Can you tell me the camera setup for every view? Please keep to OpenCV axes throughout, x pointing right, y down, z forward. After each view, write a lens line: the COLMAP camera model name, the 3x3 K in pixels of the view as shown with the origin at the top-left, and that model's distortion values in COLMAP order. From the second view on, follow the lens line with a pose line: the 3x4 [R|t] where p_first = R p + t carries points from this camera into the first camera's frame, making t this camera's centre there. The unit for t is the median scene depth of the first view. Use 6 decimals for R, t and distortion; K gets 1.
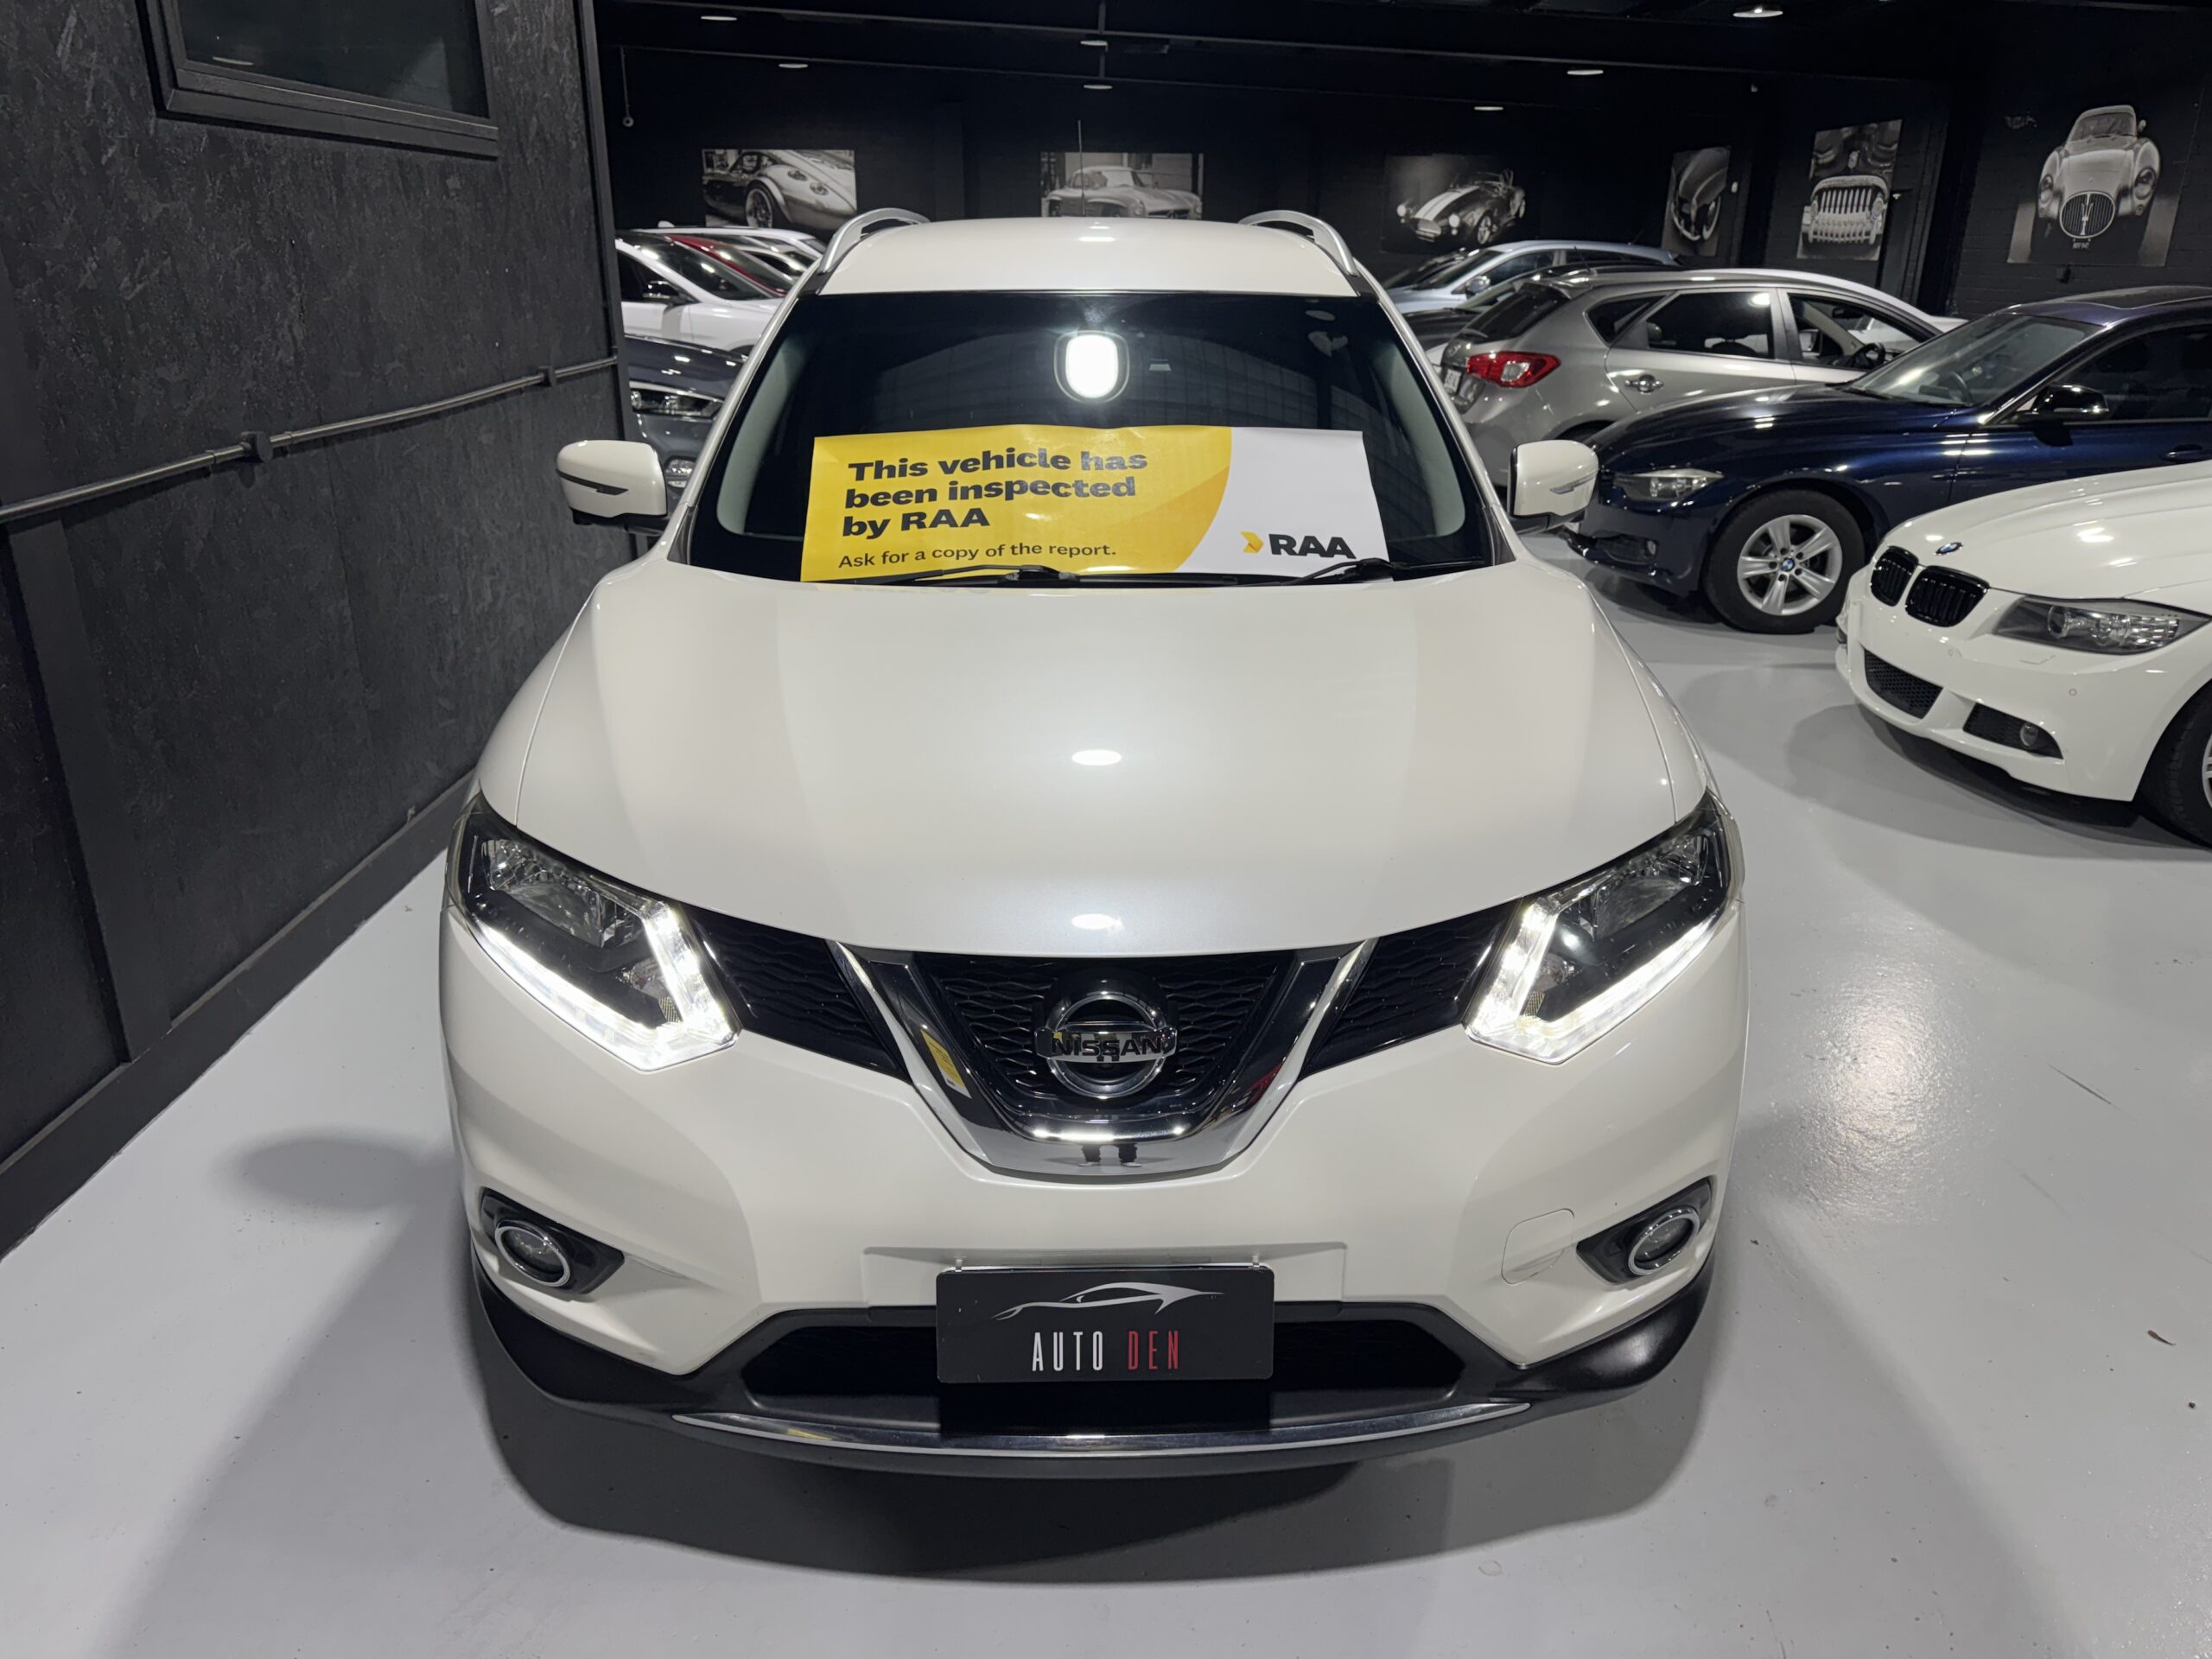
lens RADIAL K [[1569.9, 0, 1117.6], [0, 1569.9, 824.1], [0, 0, 1]] dist [0.018232, -0.020316]
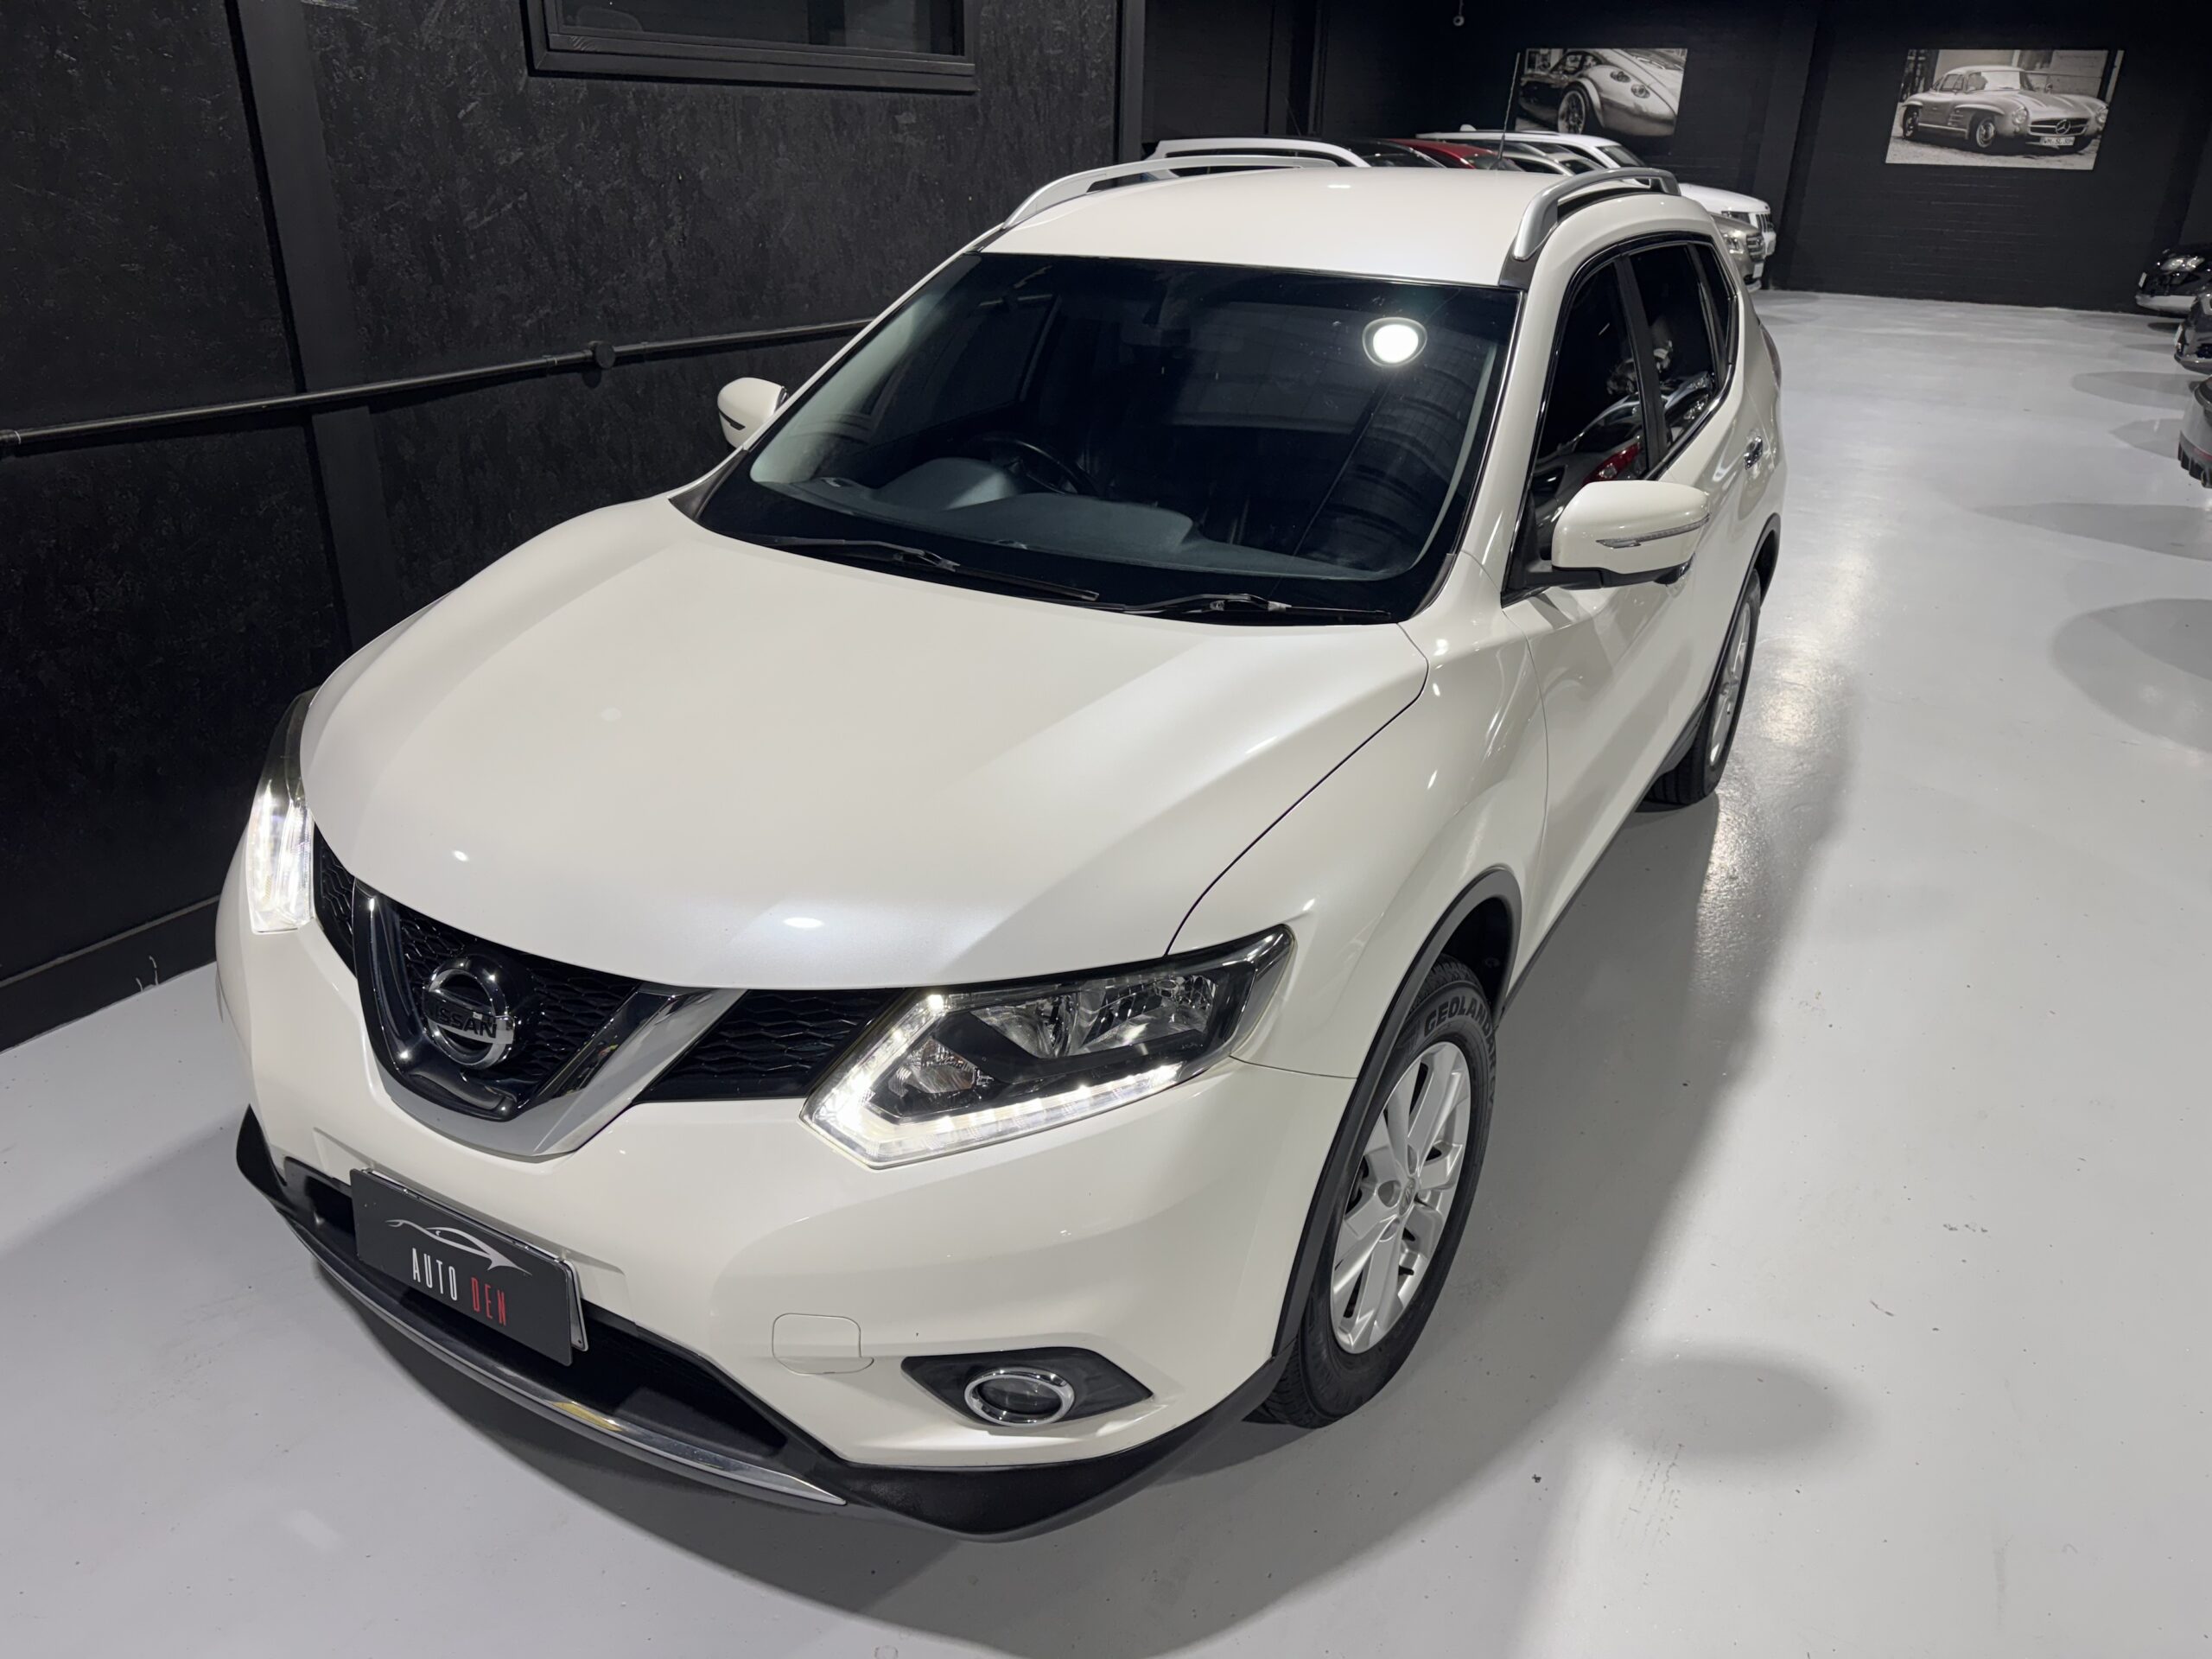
lens RADIAL K [[1569.9, 0, 1104.5], [0, 1569.9, 825.0], [0, 0, 1]] dist [0.018232, -0.020316]
pose [[0.860492, 0.220234, -0.459403, 0.118469], [-0.193244, 0.975445, 0.105663, -0.026231], [0.471393, -0.002145, 0.881921, 0.036320]]
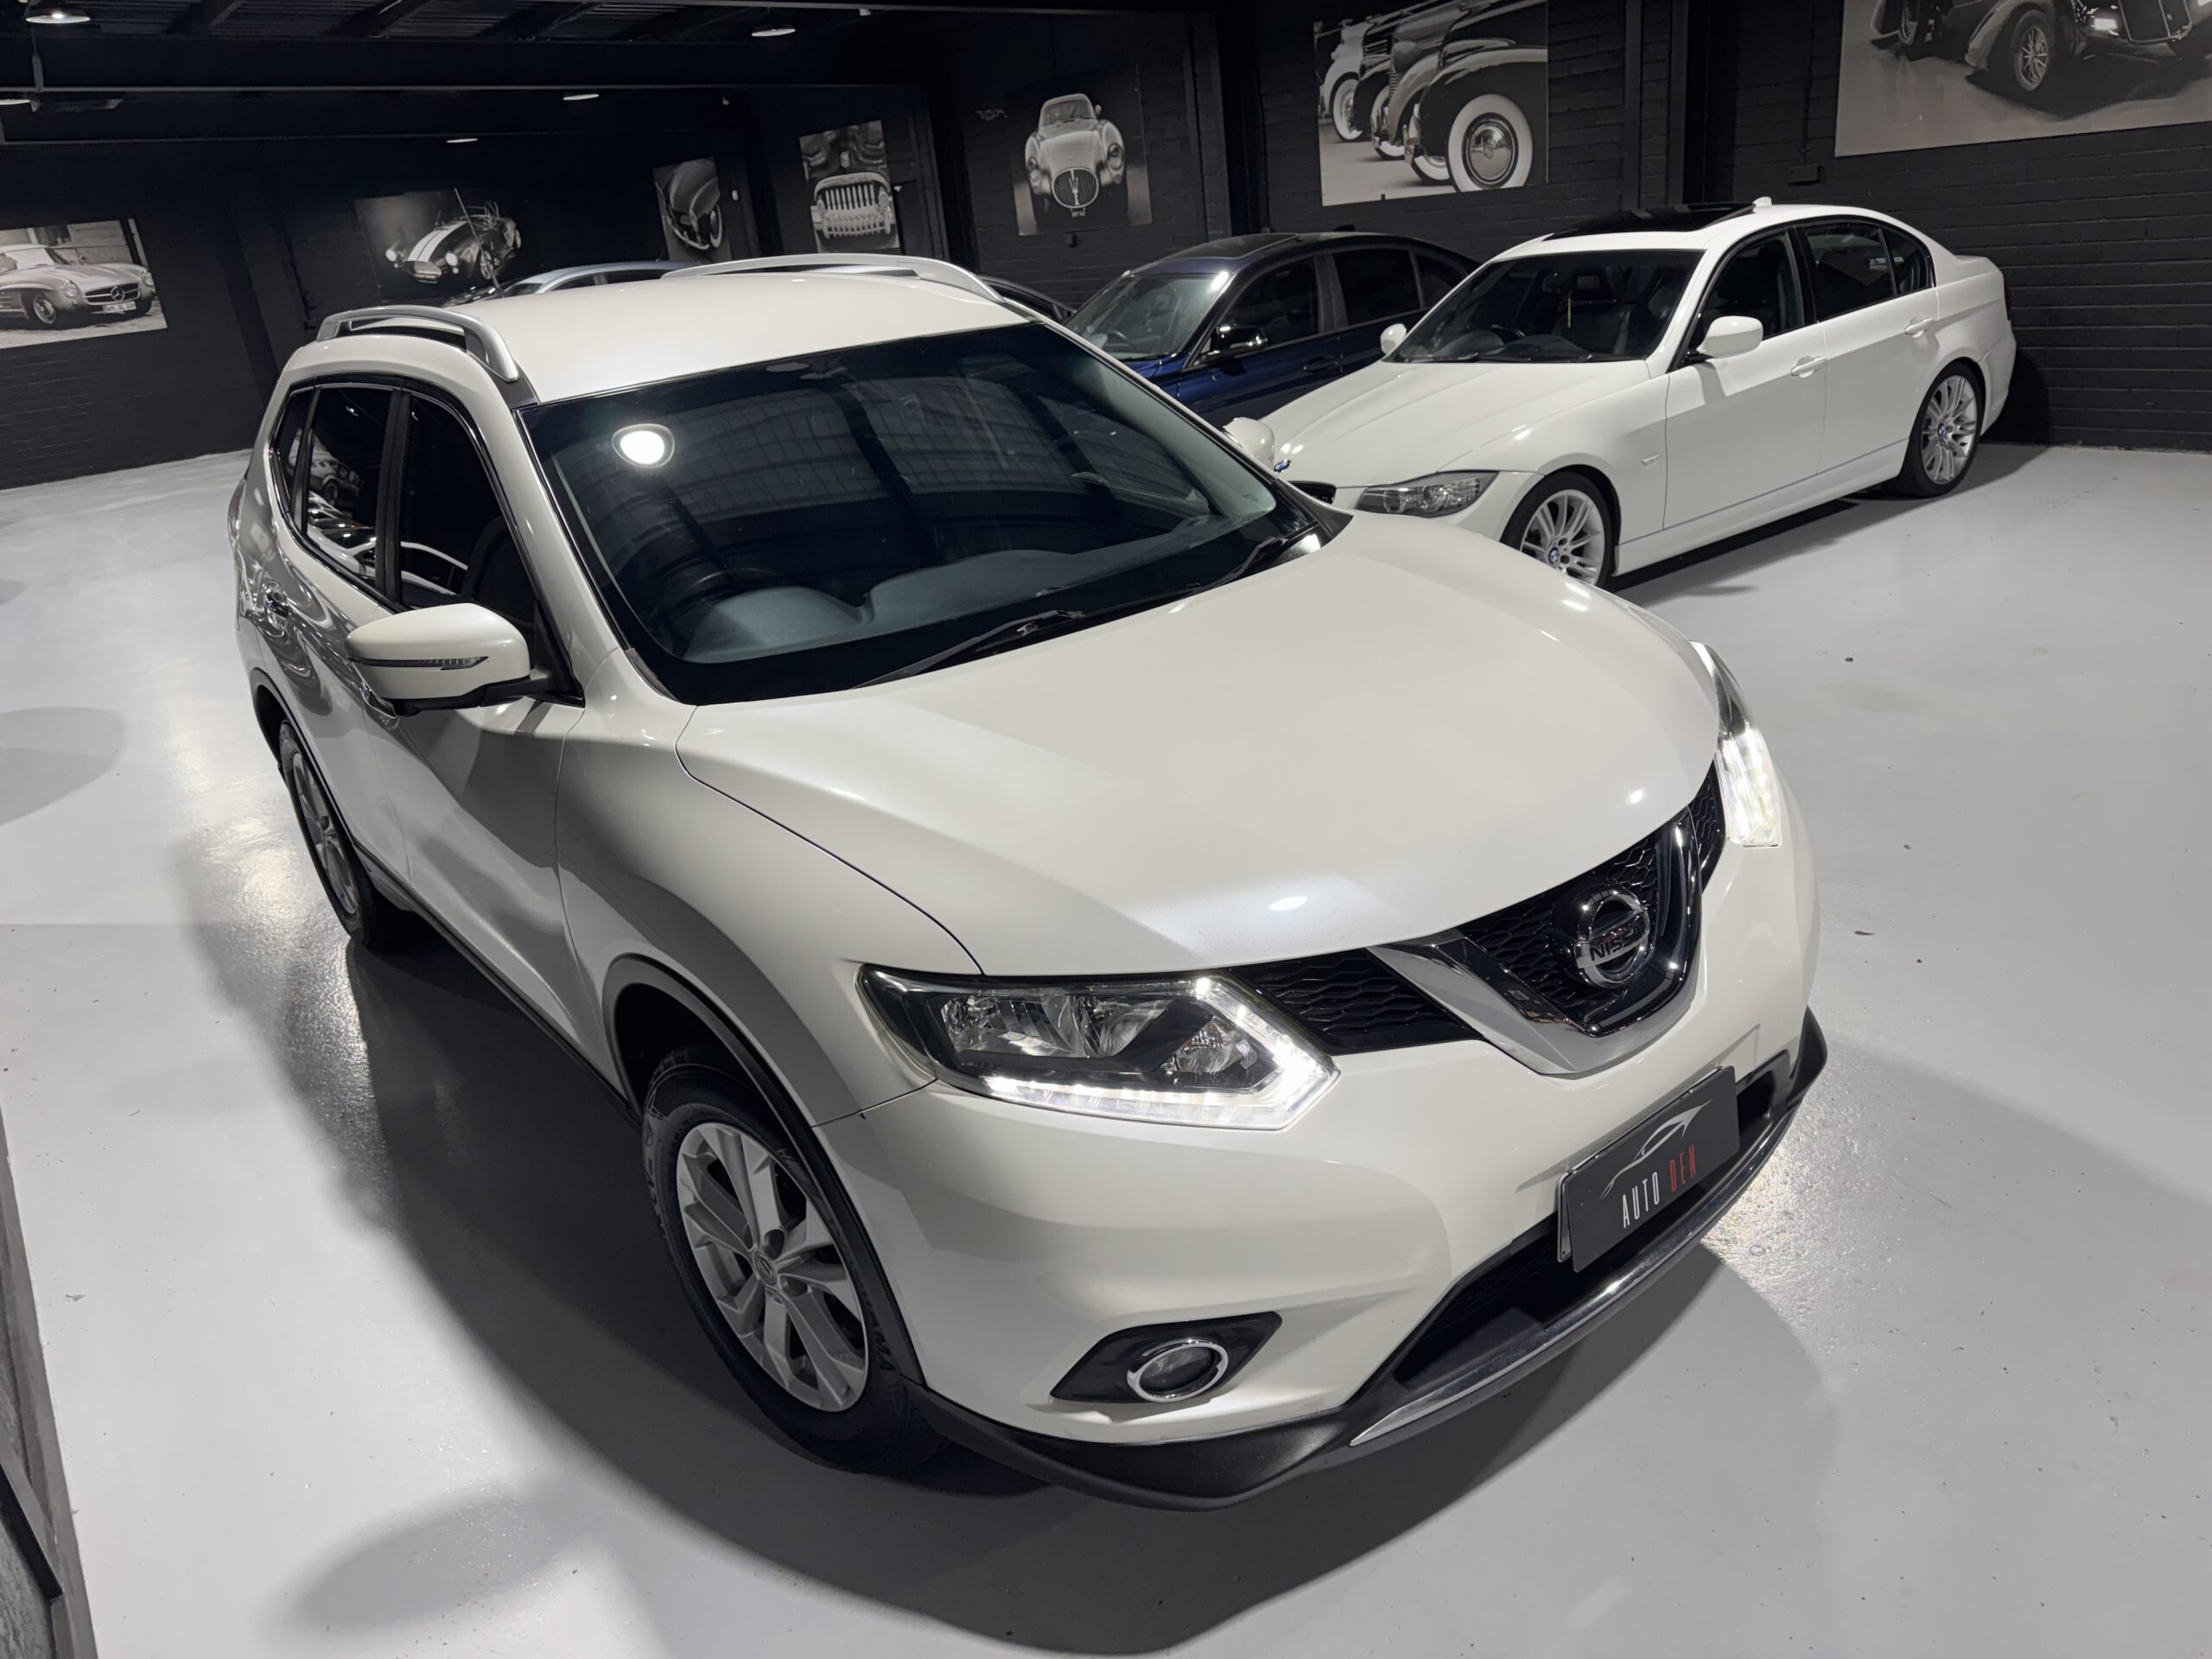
lens RADIAL K [[1569.9, 0, 1121.6], [0, 1569.9, 827.8], [0, 0, 1]] dist [0.018232, -0.020316]
pose [[0.795590, -0.310314, 0.520328, -0.127420], [0.313474, 0.945807, 0.084755, -0.022184], [-0.518431, 0.095679, 0.849750, 0.024798]]
